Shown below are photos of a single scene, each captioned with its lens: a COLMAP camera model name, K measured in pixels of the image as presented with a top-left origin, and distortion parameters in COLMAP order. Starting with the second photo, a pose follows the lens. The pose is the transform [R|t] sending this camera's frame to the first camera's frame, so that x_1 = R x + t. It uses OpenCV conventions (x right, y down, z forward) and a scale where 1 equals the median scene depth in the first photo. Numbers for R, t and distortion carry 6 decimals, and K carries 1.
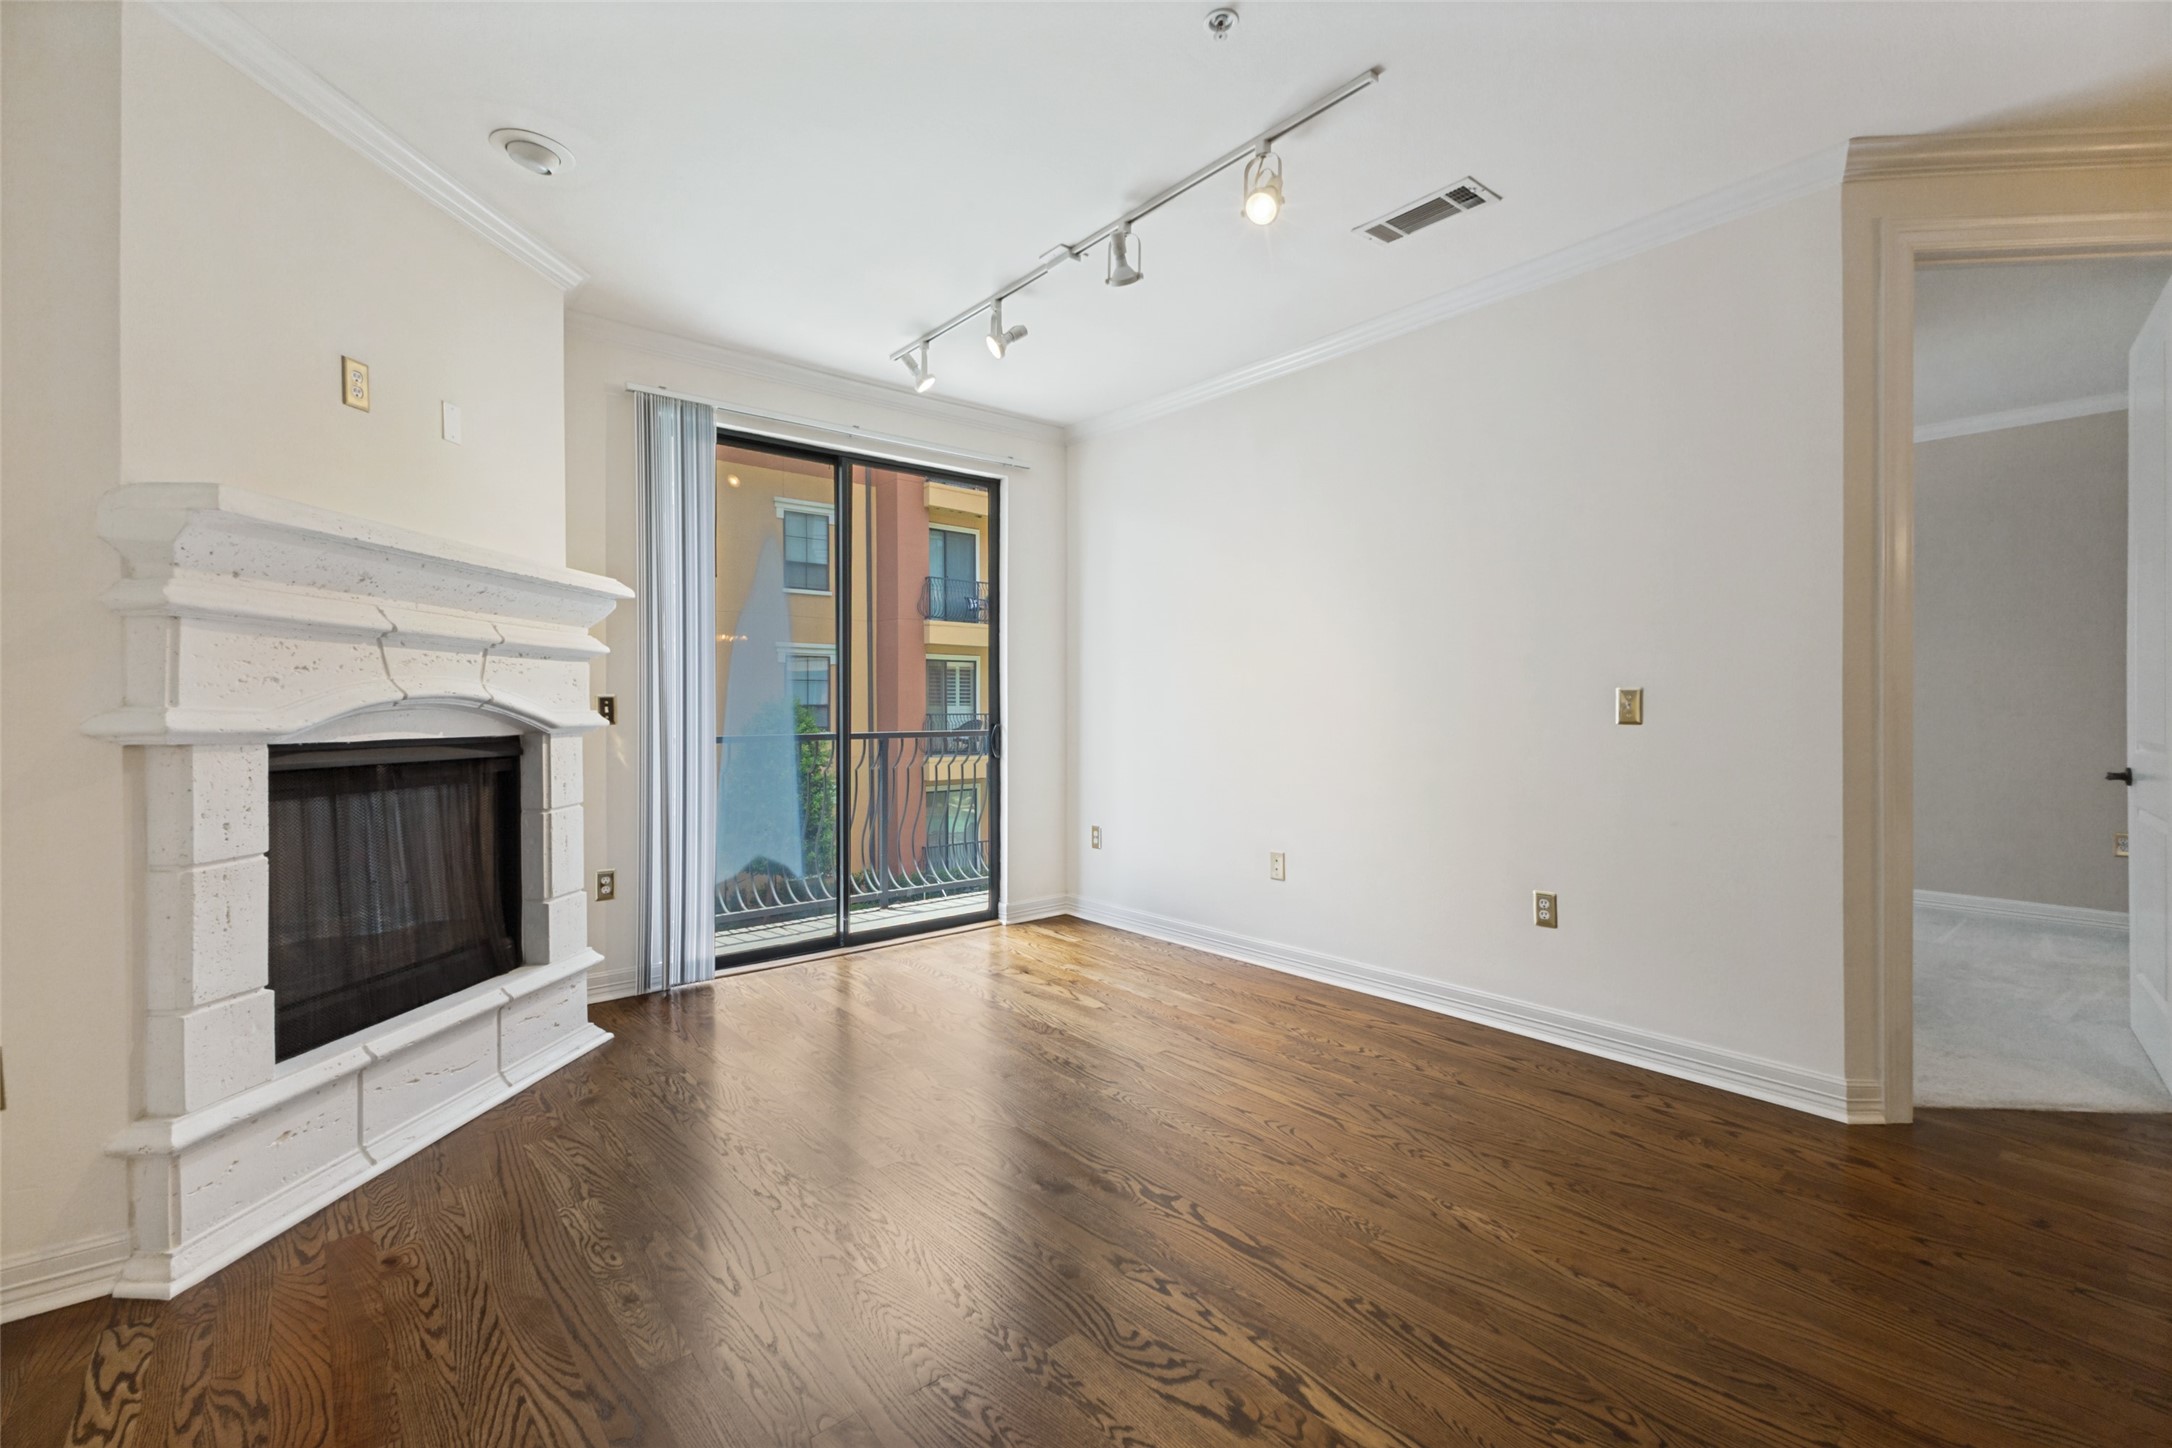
lens RADIAL K [[946.6, 0, 1091.3], [0, 946.6, 704.2], [0, 0, 1]] dist [0.008550, -0.002024]
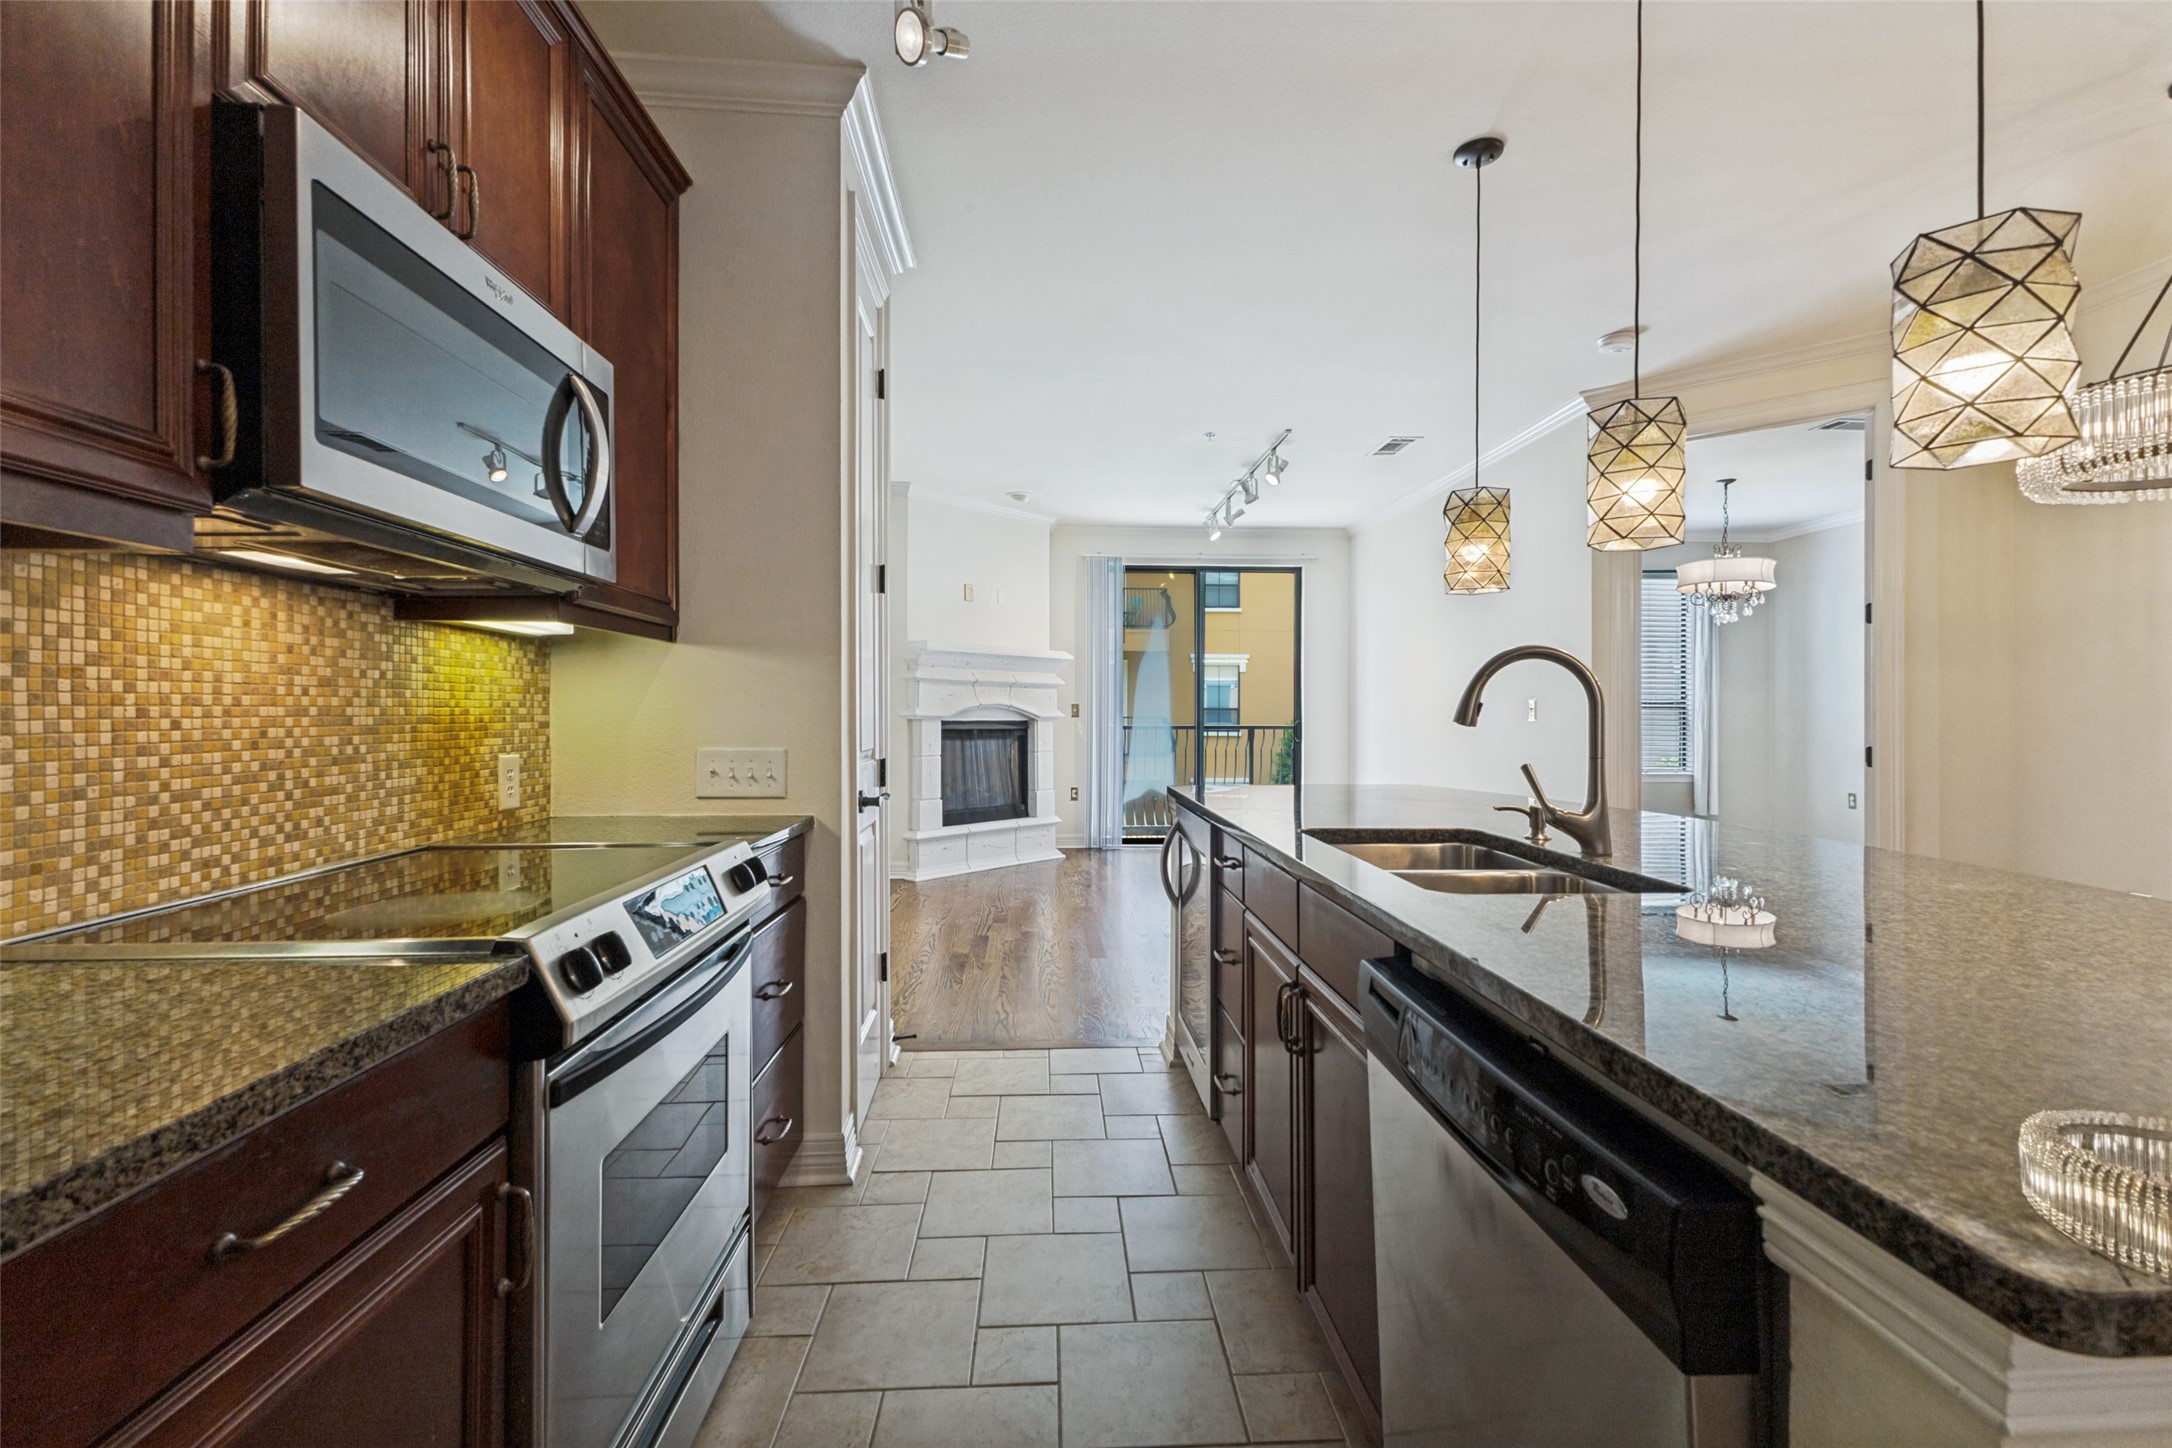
lens RADIAL K [[946.6, 0, 1054.6], [0, 946.6, 705.8], [0, 0, 1]] dist [0.008550, -0.002024]
pose [[0.781087, 0.001774, -0.624420, 1.158269], [-0.004167, 0.999989, -0.002372, 0.000821], [0.624409, 0.004455, 0.781085, -1.011425]]
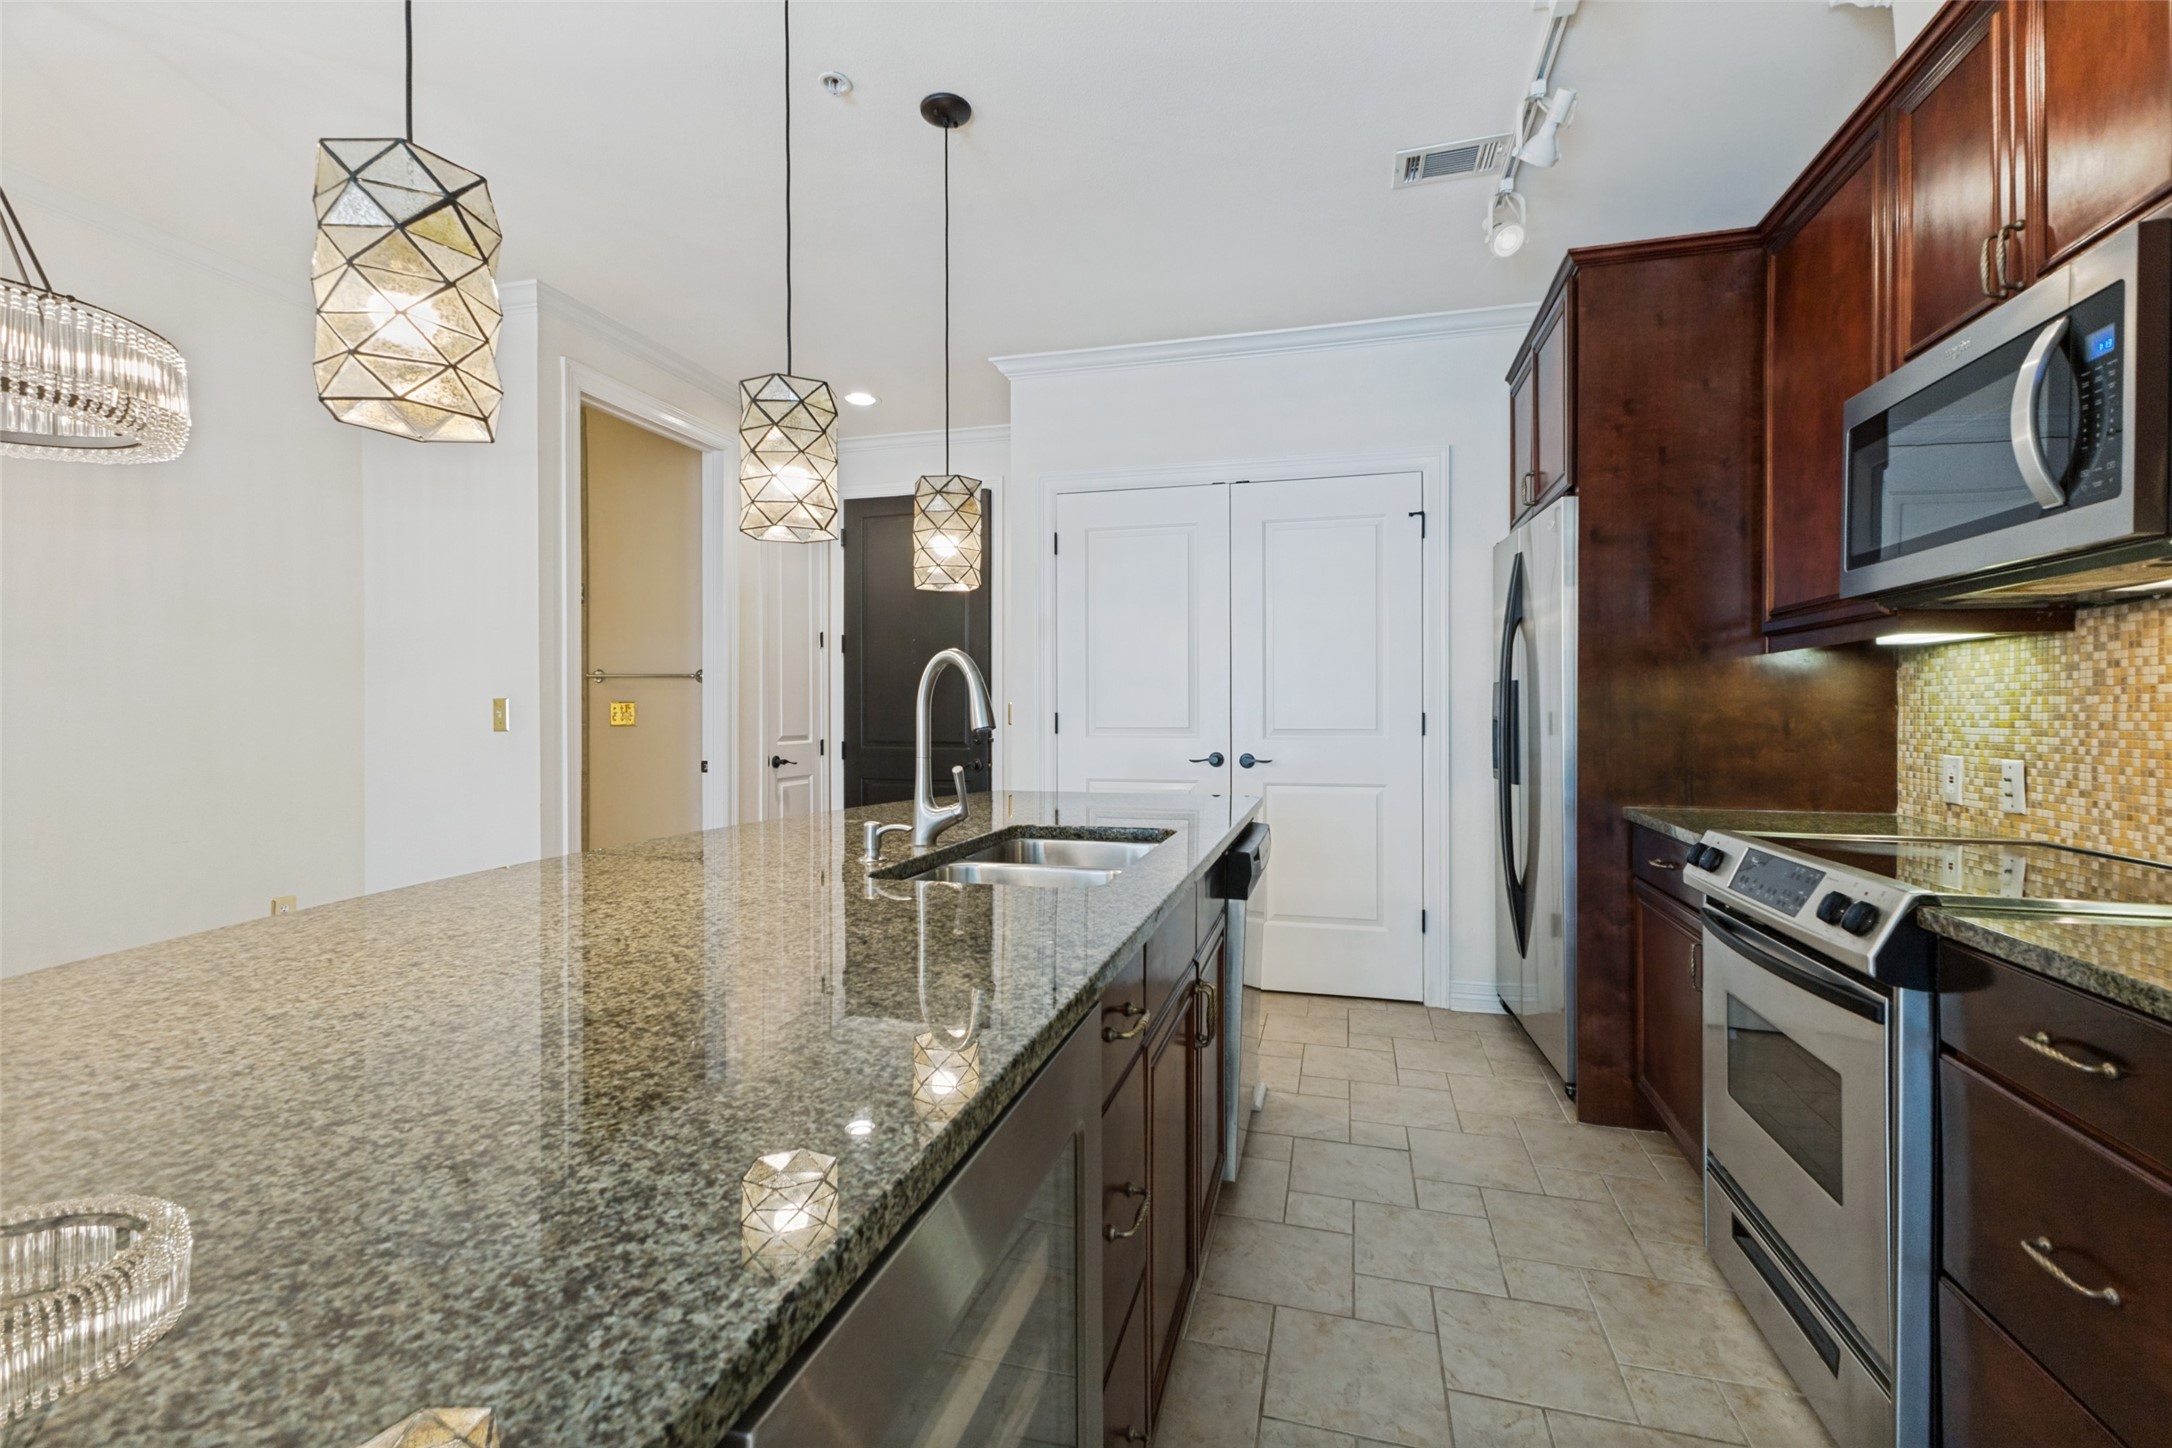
lens RADIAL K [[946.6, 0, 1084.2], [0, 946.6, 718.8], [0, 0, 1]] dist [0.008550, -0.002024]
pose [[-0.572705, -0.000688, 0.819761, 0.361591], [0.001353, 0.999997, 0.001784, 0.004198], [-0.819761, 0.002131, -0.572703, 0.077362]]
